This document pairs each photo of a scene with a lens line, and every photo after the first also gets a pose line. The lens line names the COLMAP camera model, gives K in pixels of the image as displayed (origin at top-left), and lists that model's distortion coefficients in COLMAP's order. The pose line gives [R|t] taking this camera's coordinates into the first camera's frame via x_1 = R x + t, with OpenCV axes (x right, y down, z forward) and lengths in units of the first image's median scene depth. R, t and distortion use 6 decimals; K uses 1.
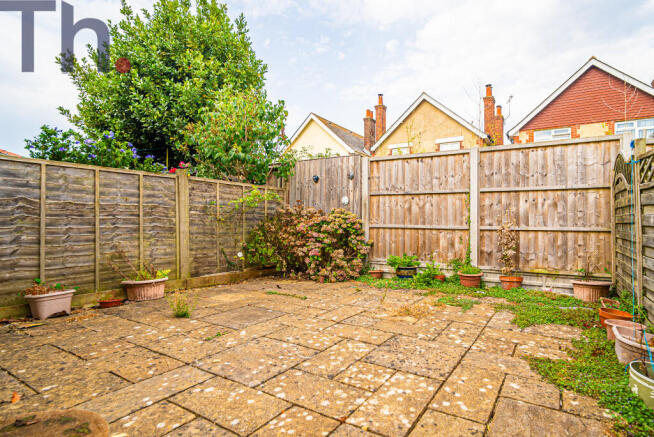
lens RADIAL K [[334.2, 0, 363.0], [0, 334.2, 221.6], [0, 0, 1]] dist [-0.001618, -0.001088]
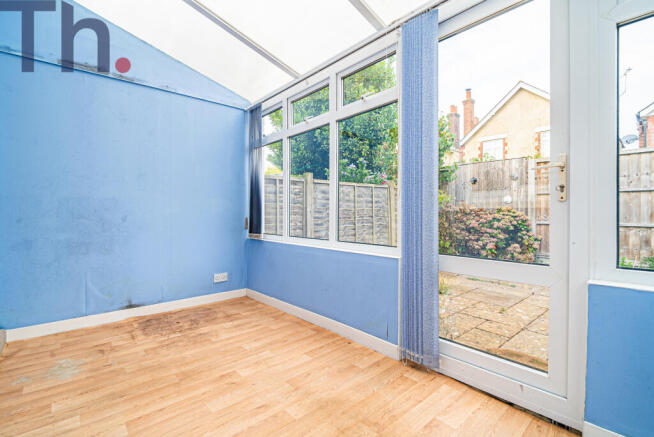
lens RADIAL K [[303.9, 0, 323.1], [0, 303.9, 215.2], [0, 0, 1]] dist [0.000846, -0.000718]
pose [[0.939791, -0.005591, -0.341703, -0.312096], [0.007925, 0.999954, 0.005434, -0.023600], [0.341657, -0.007815, 0.939792, -0.172517]]
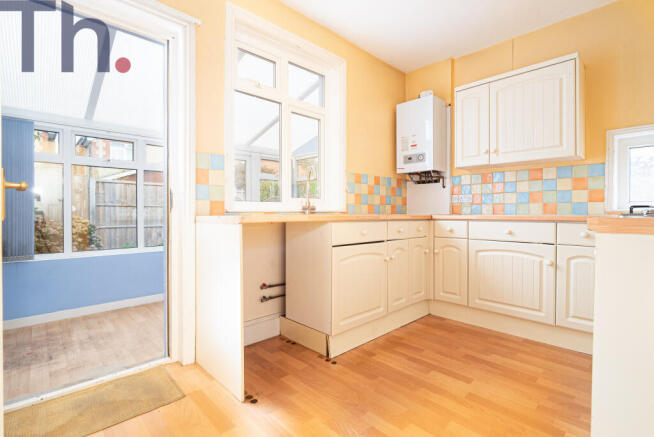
lens RADIAL K [[303.9, 0, 327.8], [0, 303.9, 214.3], [0, 0, 1]] dist [0.000846, -0.000718]
pose [[0.304581, -0.013387, 0.952392, -0.967173], [0.001435, 0.999907, 0.013596, -0.061964], [-0.952485, -0.002775, 0.304572, -0.348713]]
